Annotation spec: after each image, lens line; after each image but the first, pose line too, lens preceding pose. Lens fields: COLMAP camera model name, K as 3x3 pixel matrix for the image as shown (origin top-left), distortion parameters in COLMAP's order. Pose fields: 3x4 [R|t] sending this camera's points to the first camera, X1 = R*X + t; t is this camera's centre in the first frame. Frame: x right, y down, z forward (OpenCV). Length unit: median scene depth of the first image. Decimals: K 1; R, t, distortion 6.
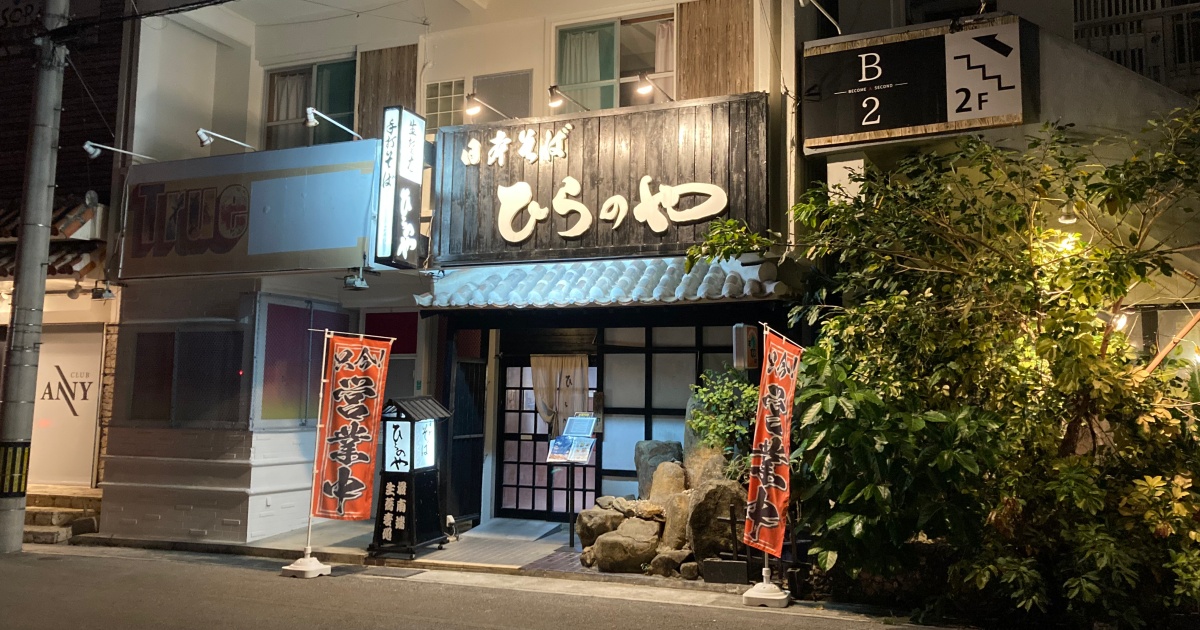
lens RADIAL K [[912.2, 0, 601.3], [0, 912.2, 298.3], [0, 0, 1]] dist [0.009084, 0.001175]
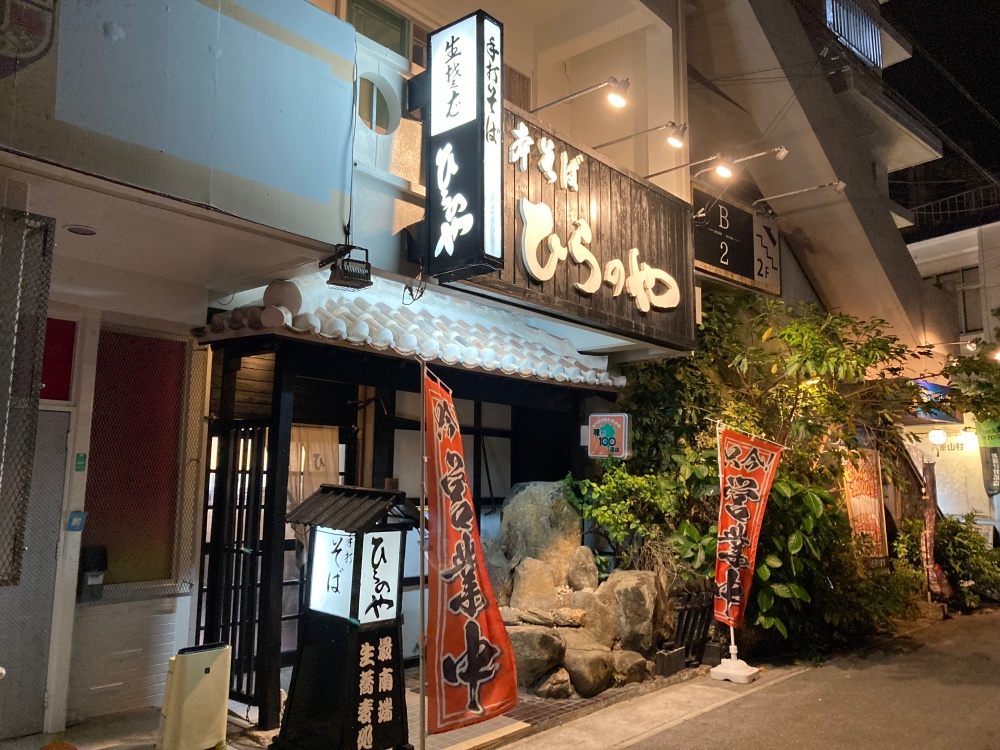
lens RADIAL K [[808.6, 0, 500.0], [0, 808.6, 375.0], [0, 0, 1]] dist [-0.001618, -0.009445]
pose [[0.336647, 0.122879, 0.933579, -0.710860], [-0.109095, 0.989862, -0.090948, 0.078678], [-0.935290, -0.071232, 0.346639, 0.793862]]
